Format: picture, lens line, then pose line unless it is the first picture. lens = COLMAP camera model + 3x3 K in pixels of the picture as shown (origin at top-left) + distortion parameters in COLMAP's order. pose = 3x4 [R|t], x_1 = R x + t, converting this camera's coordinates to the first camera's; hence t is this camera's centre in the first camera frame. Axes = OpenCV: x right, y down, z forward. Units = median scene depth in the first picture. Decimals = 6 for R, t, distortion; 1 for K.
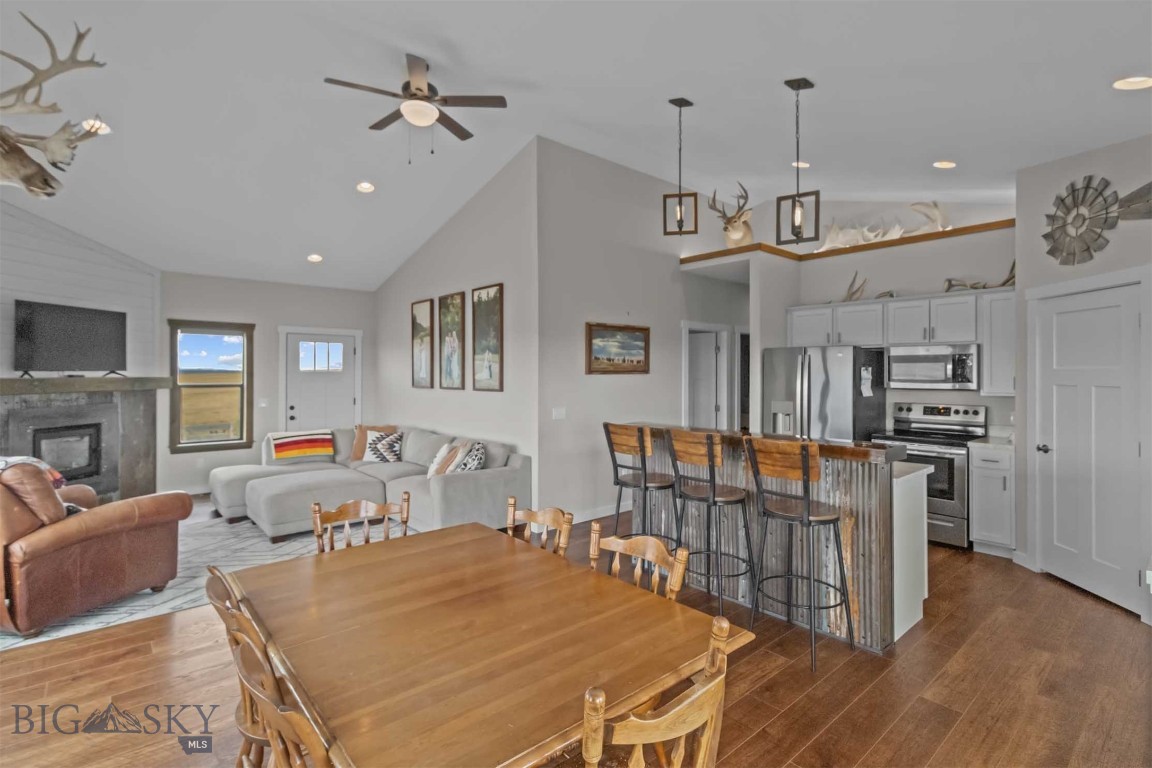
lens RADIAL K [[540.4, 0, 578.7], [0, 540.4, 371.5], [0, 0, 1]] dist [0.007435, 0.000591]
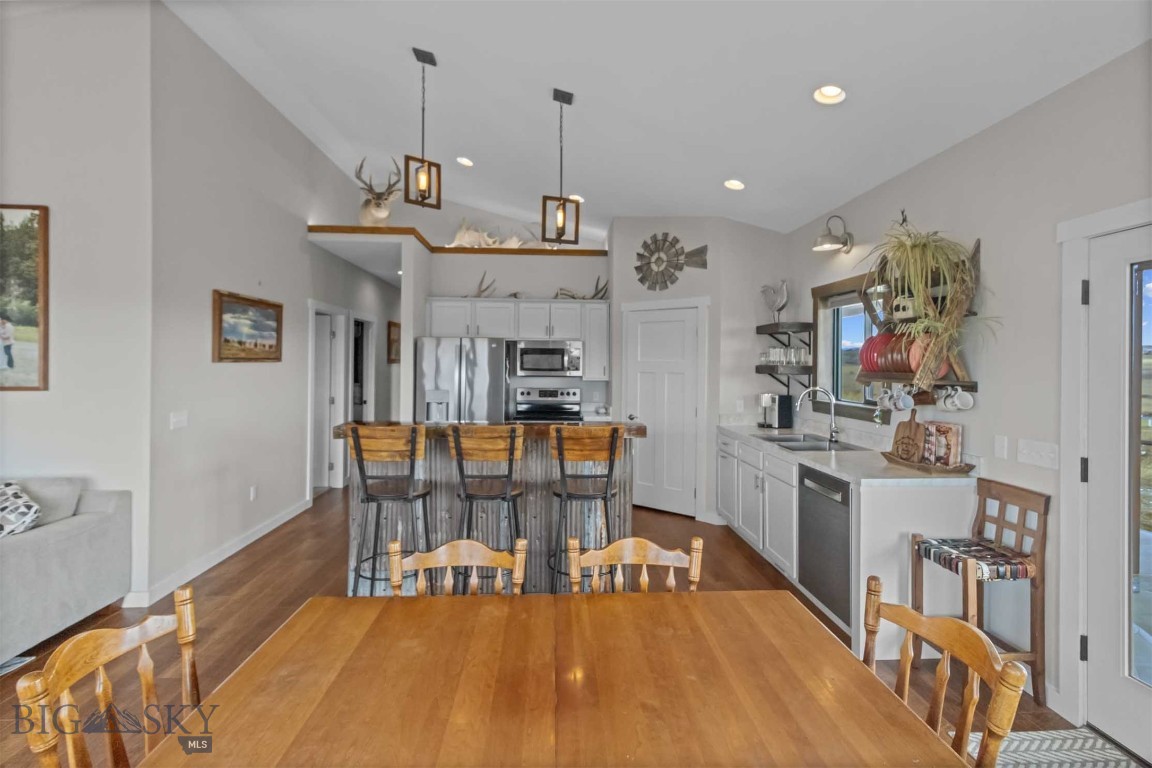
lens RADIAL K [[540.4, 0, 575.2], [0, 540.4, 360.4], [0, 0, 1]] dist [0.007435, 0.000591]
pose [[0.618857, 0.009693, 0.785444, -0.247730], [-0.010282, 0.999938, -0.004238, 0.000602], [-0.785436, -0.005453, 0.618919, 0.177215]]
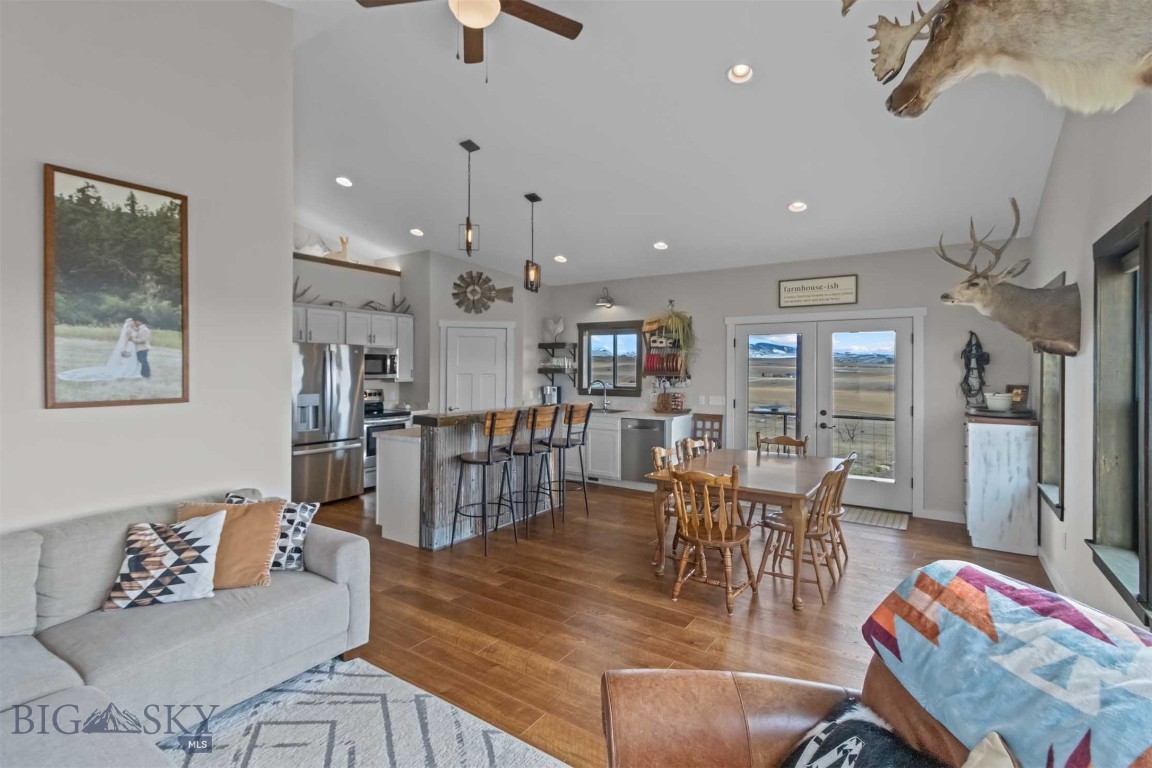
lens RADIAL K [[540.4, 0, 579.2], [0, 540.4, 364.4], [0, 0, 1]] dist [0.007435, 0.000591]
pose [[-0.252285, 0.005039, 0.967640, -0.738106], [-0.006757, 0.999953, -0.006969, 0.001149], [-0.967629, -0.008297, -0.252239, 0.745327]]
